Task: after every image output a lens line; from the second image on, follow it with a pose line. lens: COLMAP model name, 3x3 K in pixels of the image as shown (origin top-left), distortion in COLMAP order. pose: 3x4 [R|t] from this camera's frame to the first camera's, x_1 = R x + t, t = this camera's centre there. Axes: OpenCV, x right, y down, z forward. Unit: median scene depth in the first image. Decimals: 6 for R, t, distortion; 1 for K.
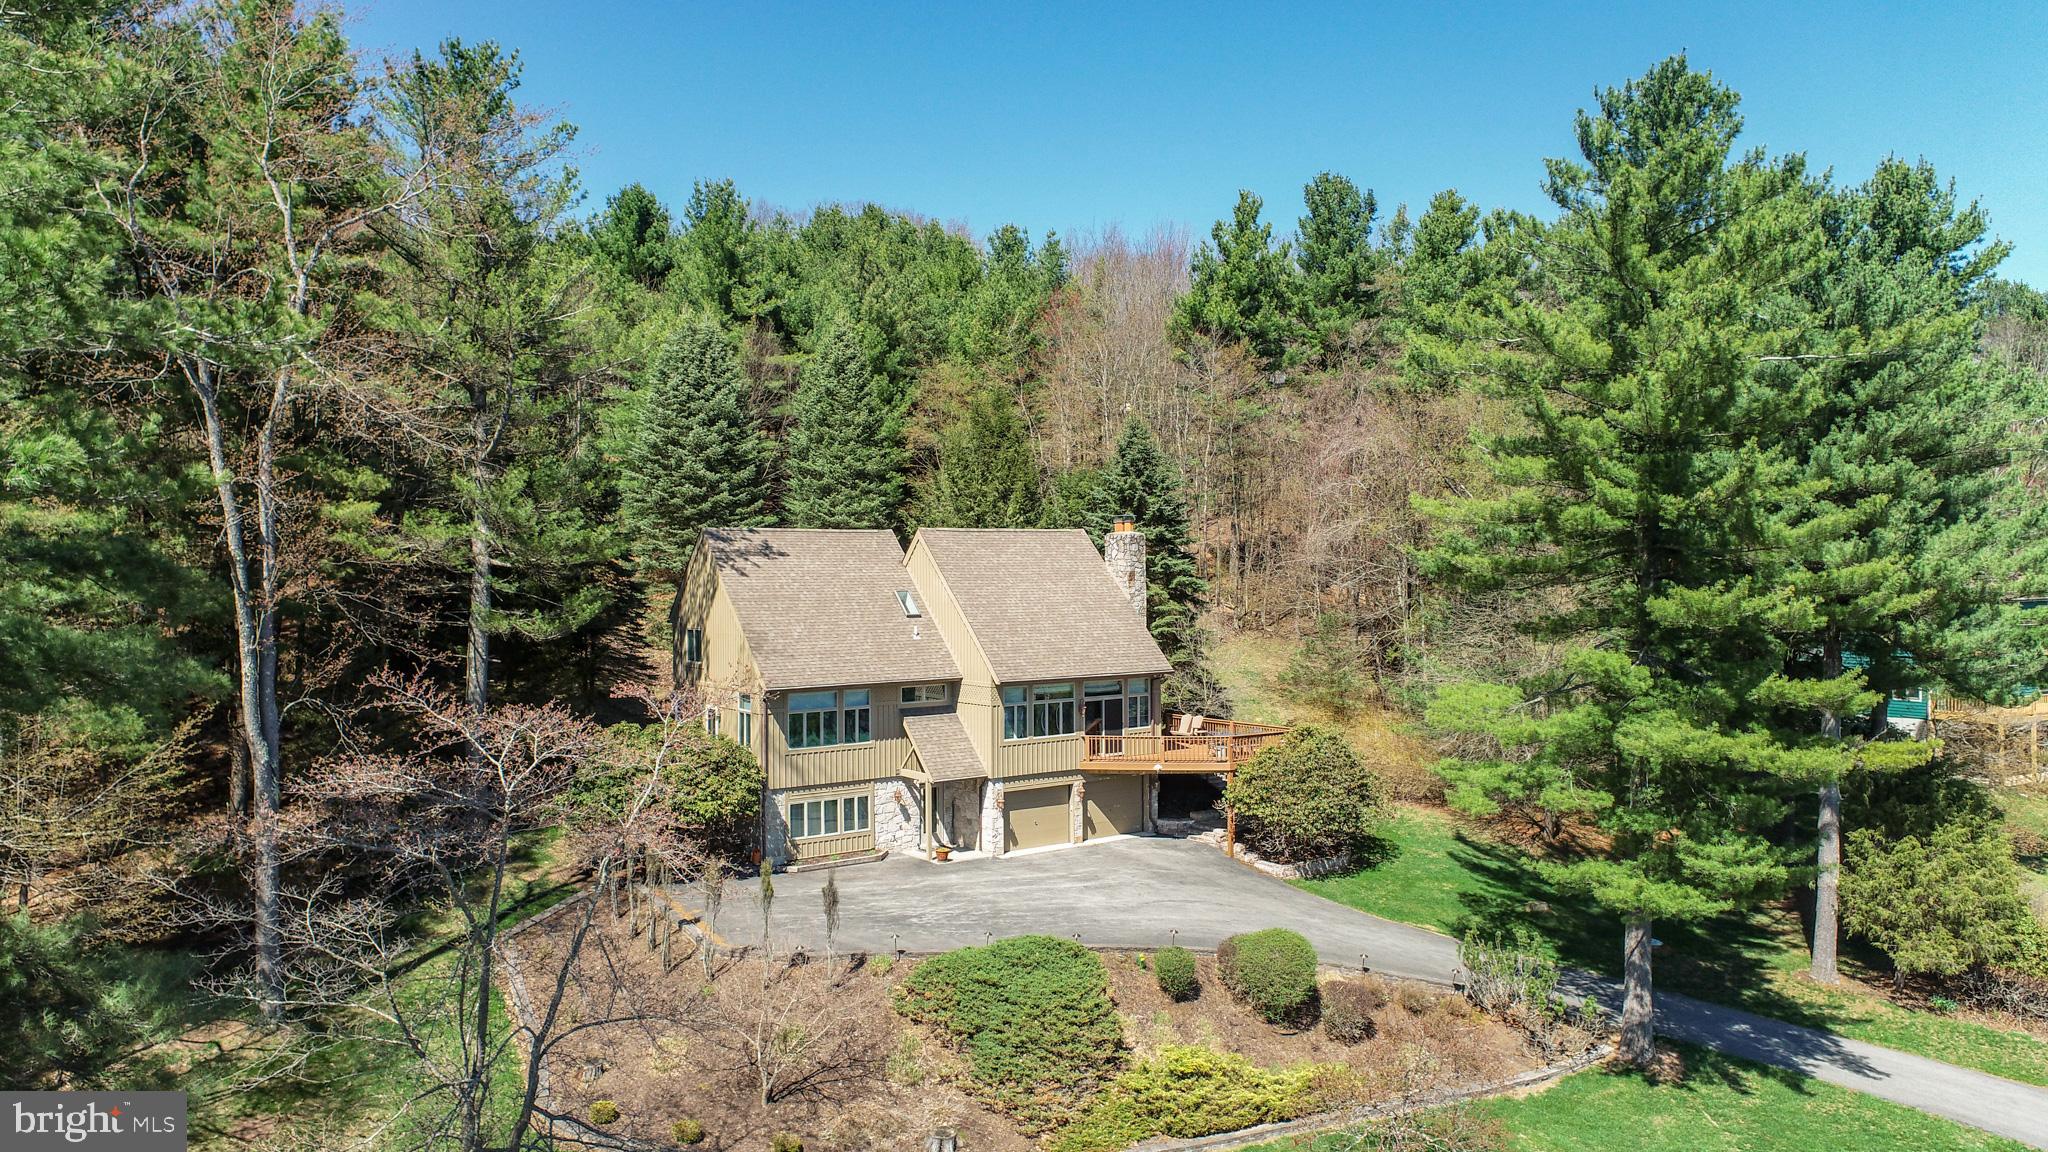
lens RADIAL K [[1387.4, 0, 1024.0], [0, 1387.4, 576.0], [0, 0, 1]] dist [-0.011004, 0.009292]
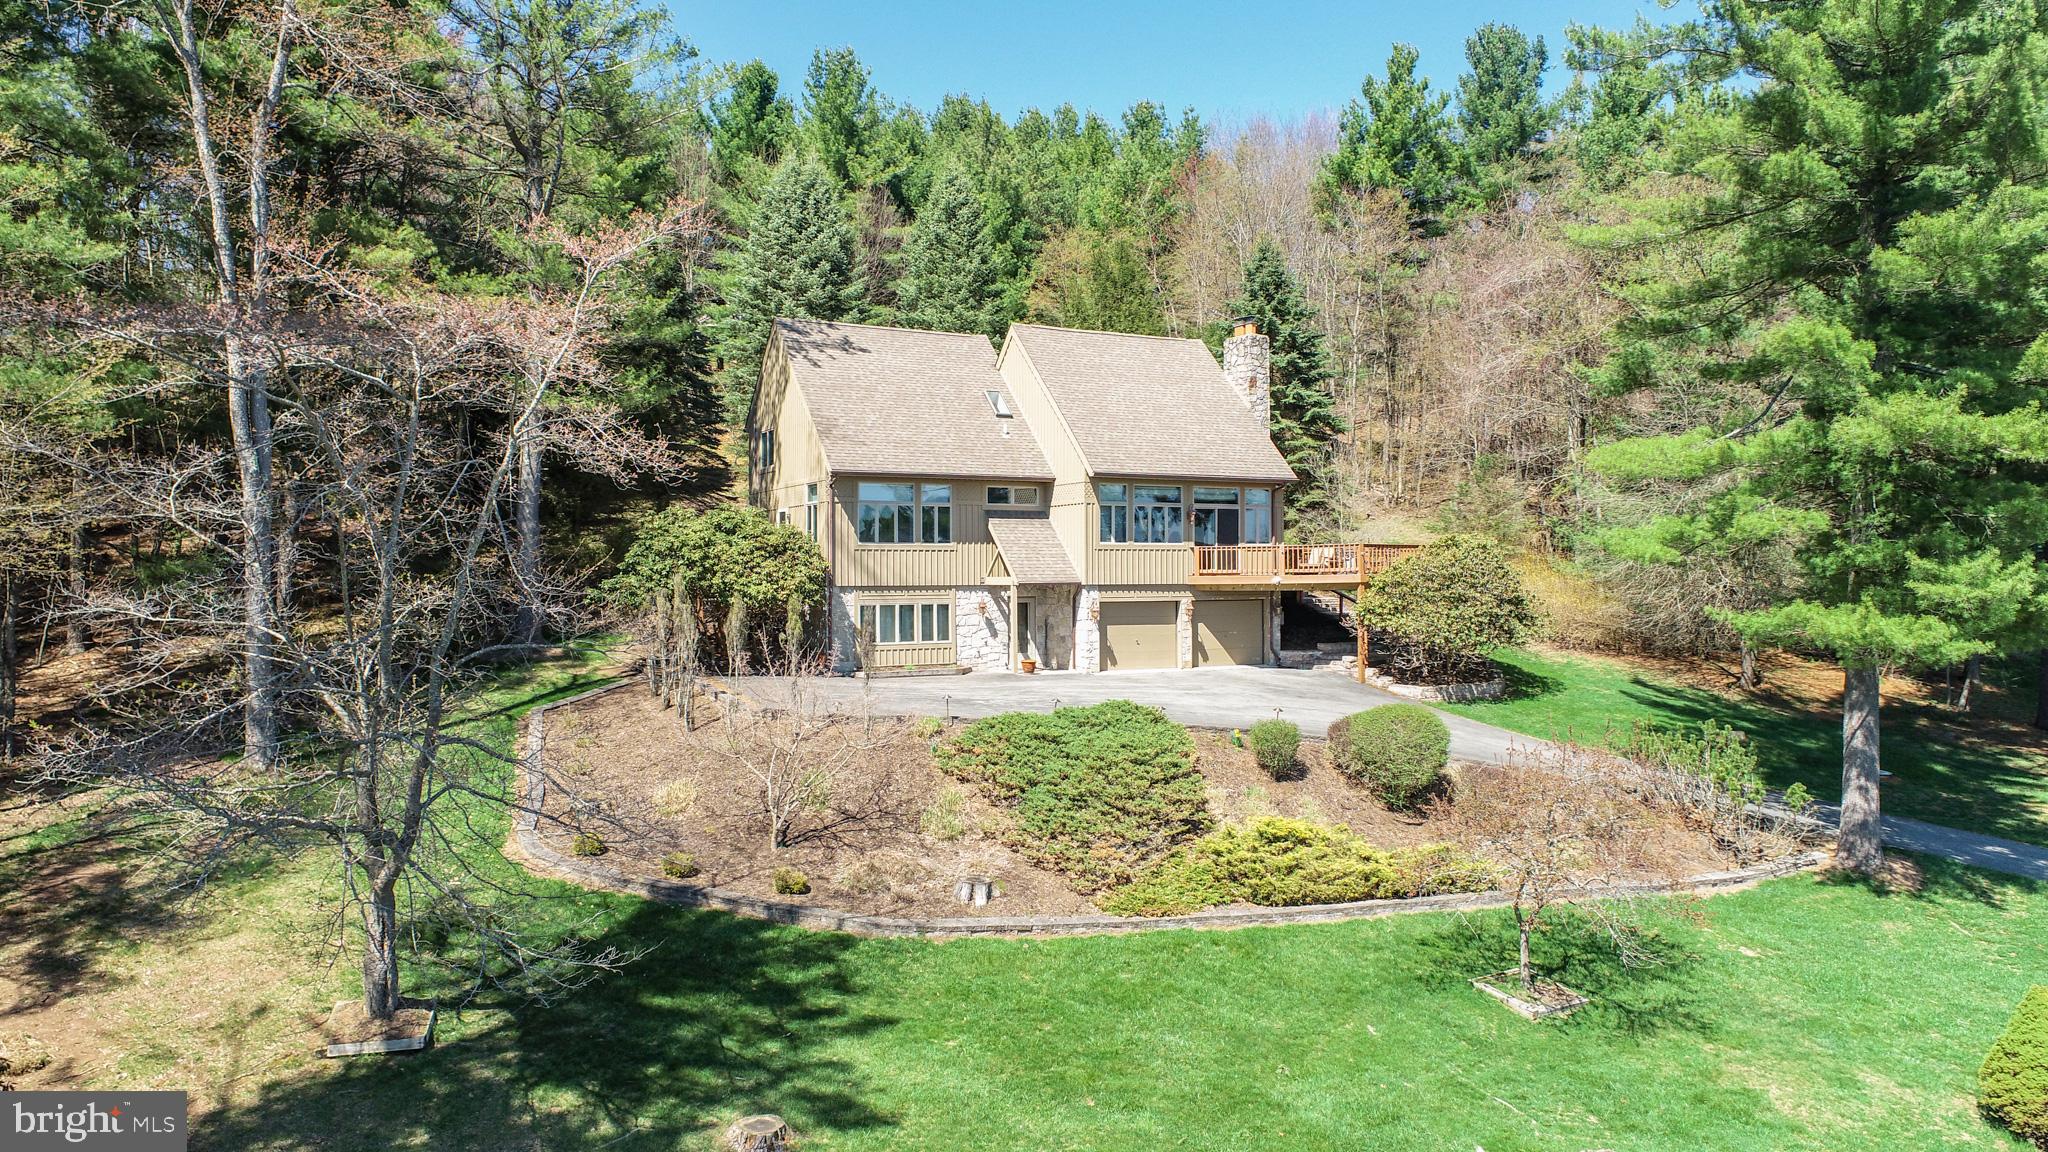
lens RADIAL K [[1387.4, 0, 1024.0], [0, 1387.4, 576.0], [0, 0, 1]] dist [-0.011004, 0.009292]
pose [[0.992522, 0.003946, -0.121998, 0.045489], [-0.004275, 0.999988, -0.002431, 0.140993], [0.121987, 0.002935, 0.992527, 0.110937]]
